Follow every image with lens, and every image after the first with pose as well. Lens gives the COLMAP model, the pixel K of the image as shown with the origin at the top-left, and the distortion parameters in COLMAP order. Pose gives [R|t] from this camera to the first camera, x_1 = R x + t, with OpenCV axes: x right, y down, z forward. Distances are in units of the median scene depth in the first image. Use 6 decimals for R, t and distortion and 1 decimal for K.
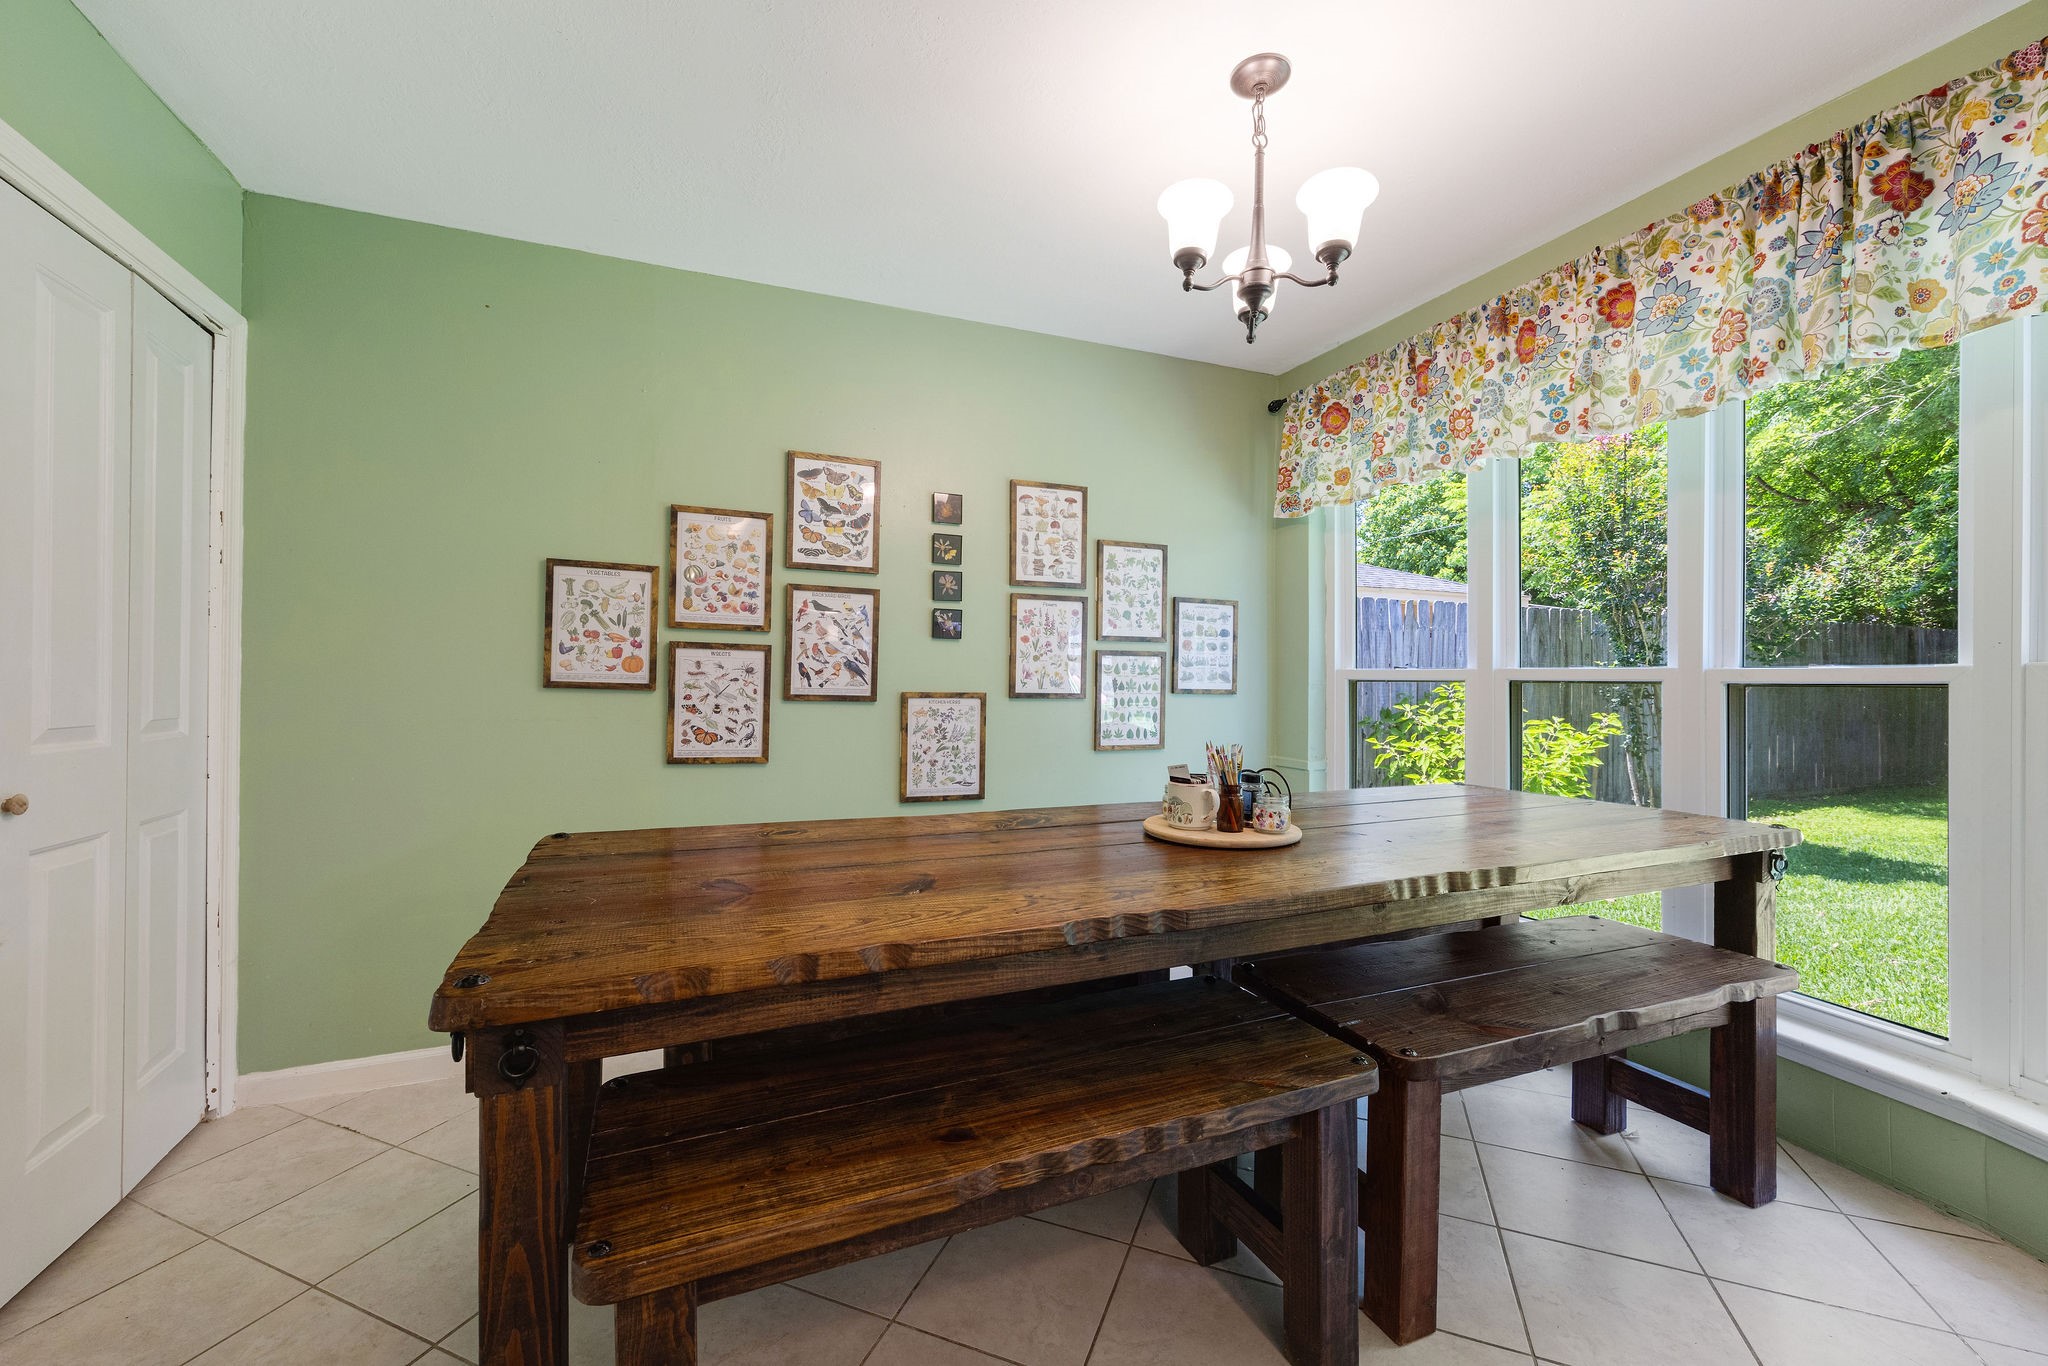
lens RADIAL K [[821.7, 0, 1025.6], [0, 821.7, 677.8], [0, 0, 1]] dist [-0.000042, 0.000094]
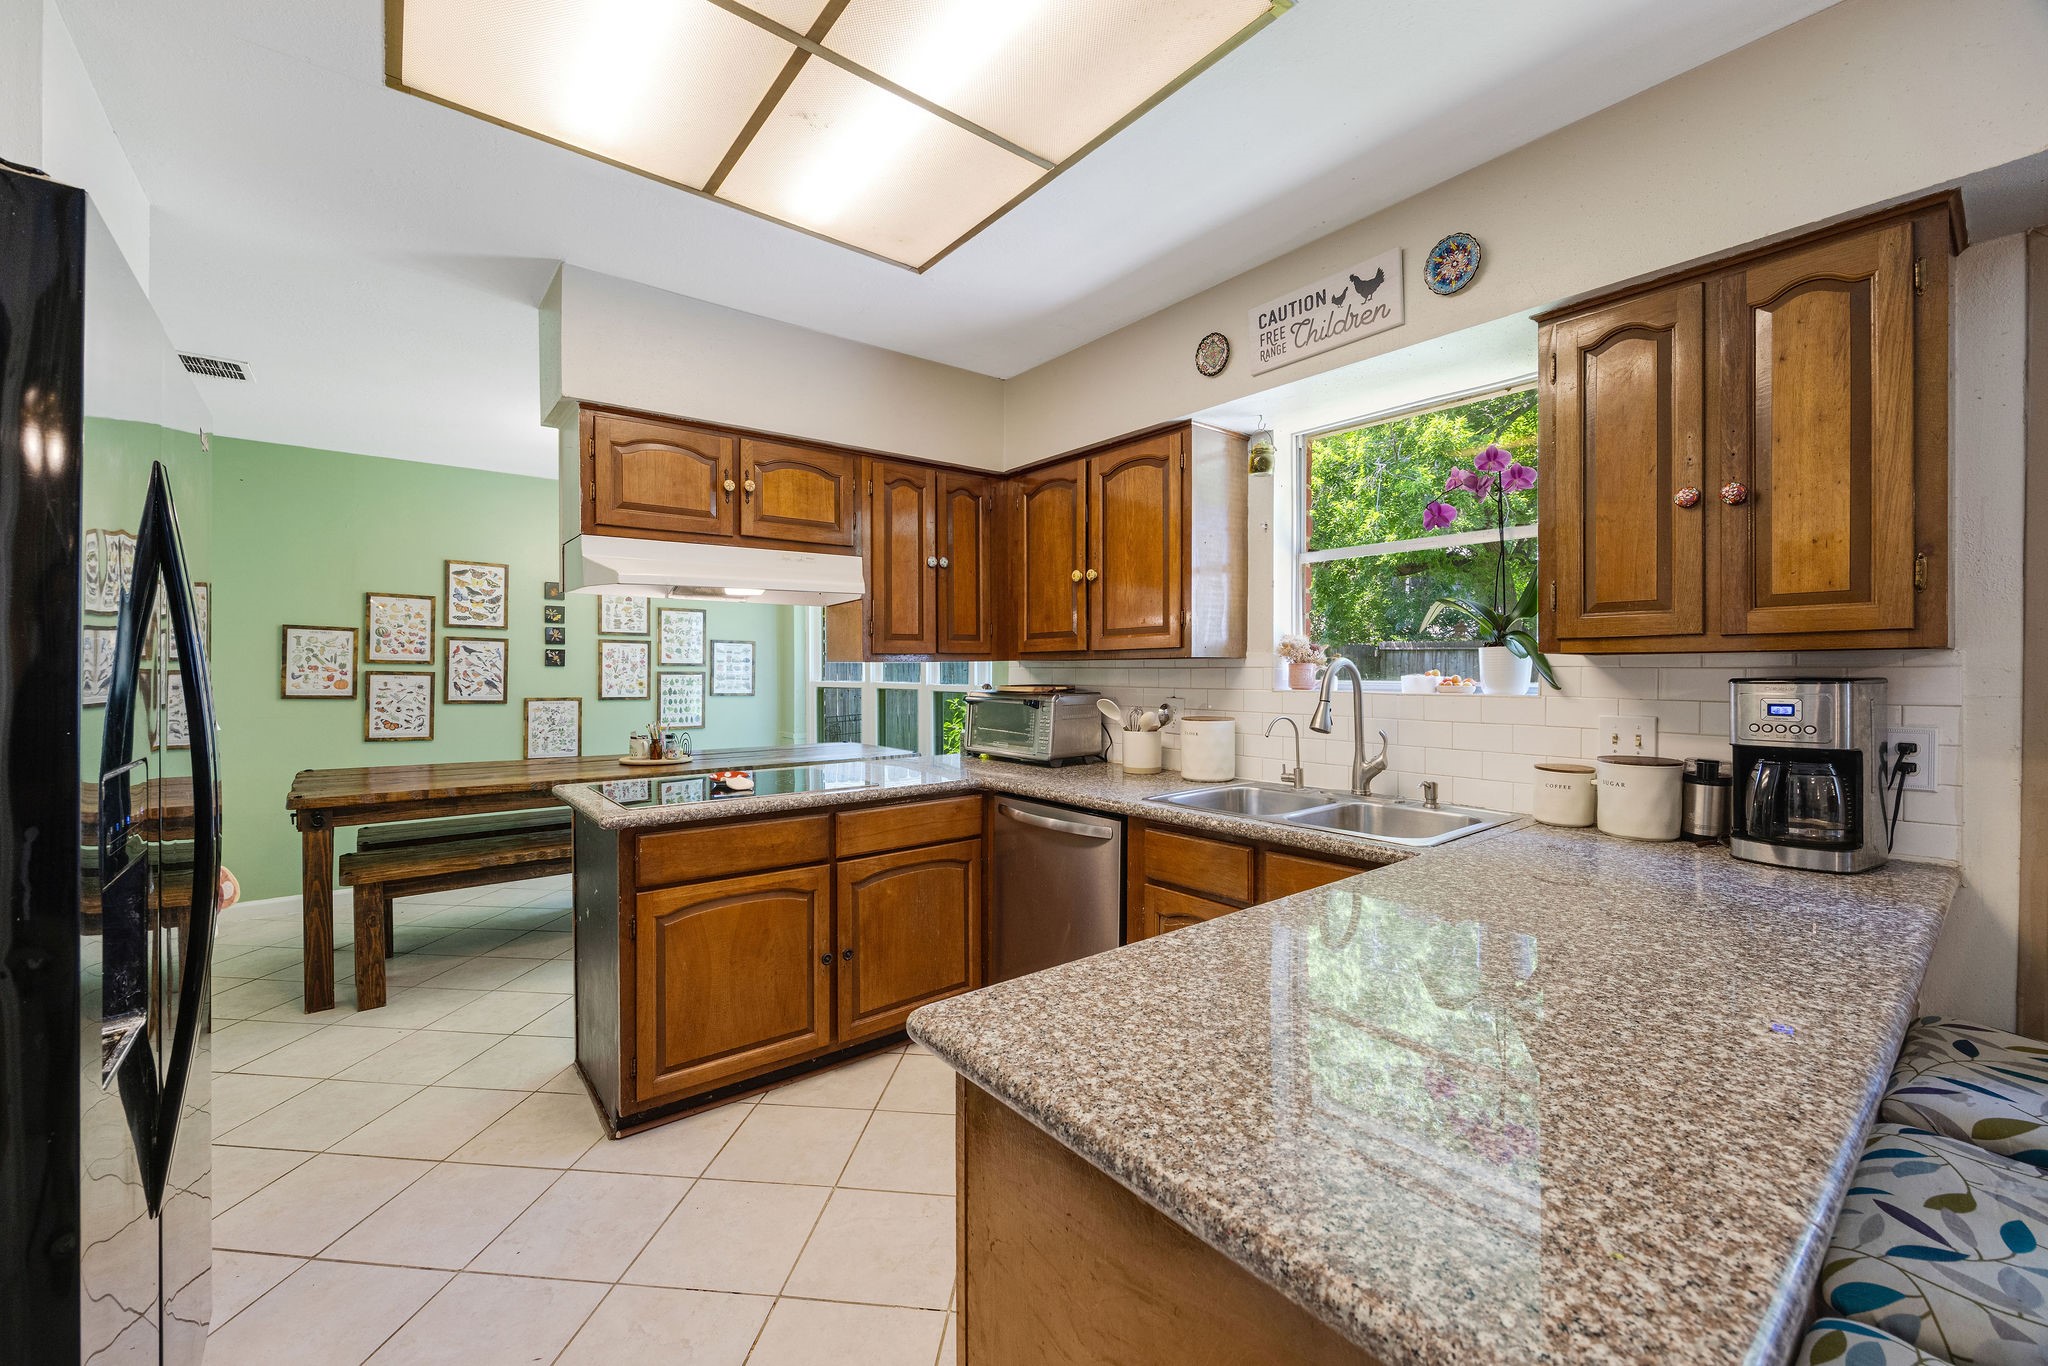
lens RADIAL K [[821.7, 0, 1025.1], [0, 821.7, 675.9], [0, 0, 1]] dist [-0.000042, 0.000094]
pose [[0.963902, -0.008293, 0.266128, 0.424253], [0.008115, 0.999966, 0.001769, -0.024389], [-0.266134, 0.000455, 0.963936, -0.991073]]
